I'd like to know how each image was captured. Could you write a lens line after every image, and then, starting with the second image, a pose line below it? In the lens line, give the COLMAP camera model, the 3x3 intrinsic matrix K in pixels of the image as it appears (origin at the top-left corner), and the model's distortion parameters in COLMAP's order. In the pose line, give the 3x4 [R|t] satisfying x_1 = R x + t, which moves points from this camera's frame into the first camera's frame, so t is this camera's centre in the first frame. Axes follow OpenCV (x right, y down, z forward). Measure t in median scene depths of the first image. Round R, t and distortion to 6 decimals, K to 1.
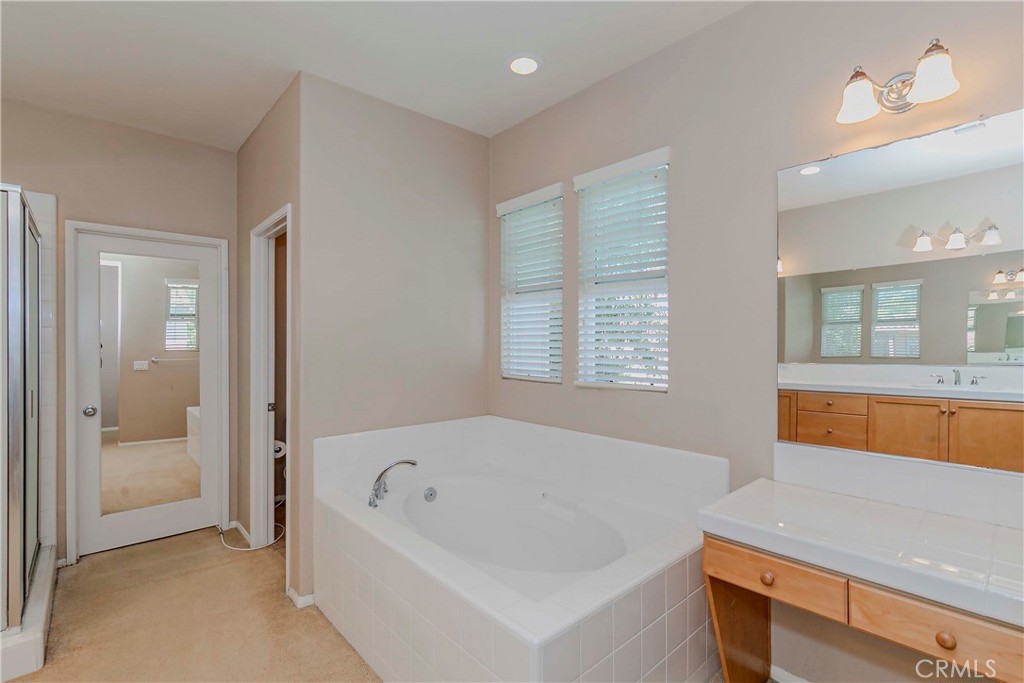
lens RADIAL K [[469.4, 0, 508.6], [0, 469.4, 340.9], [0, 0, 1]] dist [-0.001387, 0.001154]
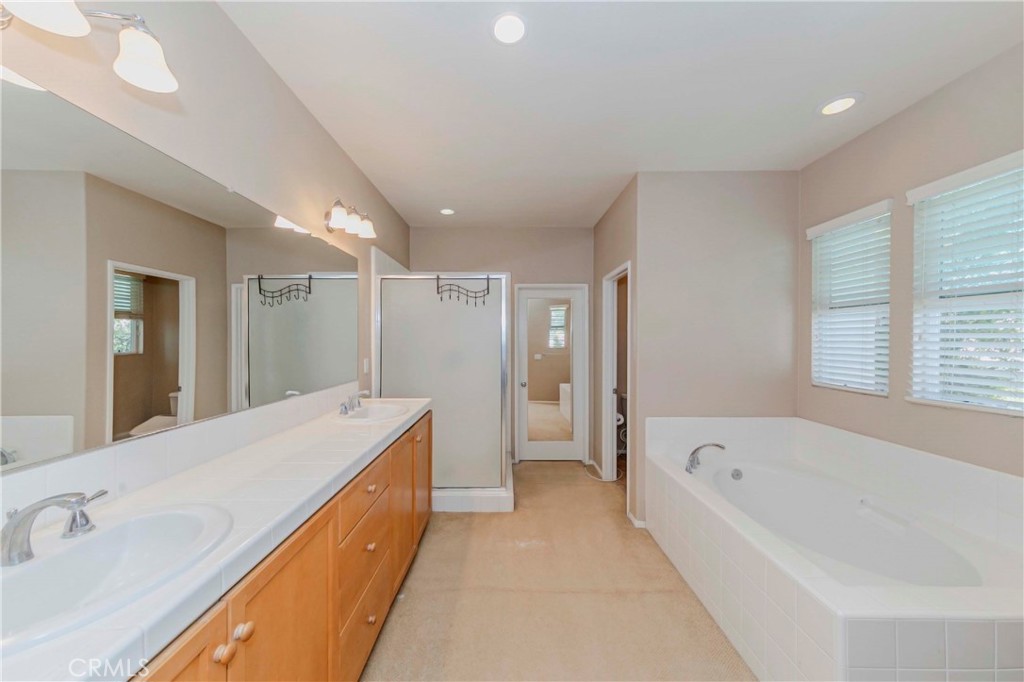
lens RADIAL K [[356.9, 0, 512.0], [0, 356.9, 341.0], [0, 0, 1]] dist [0.001379, 0.000275]
pose [[0.750798, 0.003673, -0.660522, 0.010820], [-0.001484, 0.999991, 0.003873, -0.029184], [0.660530, -0.001928, 0.750797, -0.103236]]
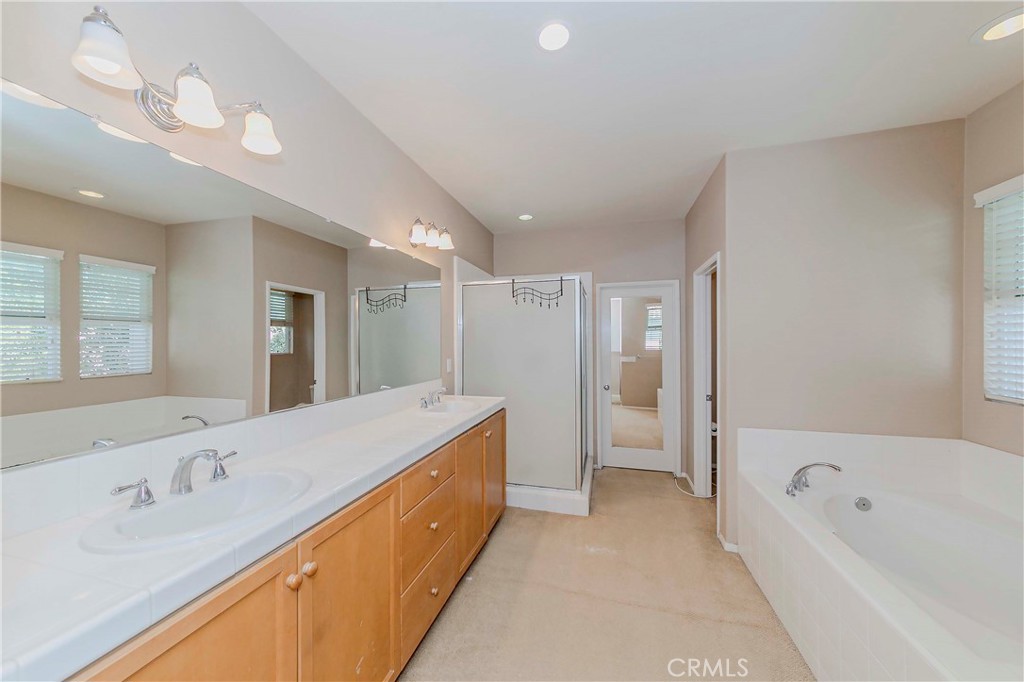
lens RADIAL K [[358.8, 0, 508.3], [0, 358.8, 340.9], [0, 0, 1]] dist [-0.001261, -0.000033]
pose [[0.540816, -0.003952, -0.841132, 0.066685], [0.003577, 0.999991, -0.002398, -0.027397], [0.841133, -0.001712, 0.540825, -0.067236]]
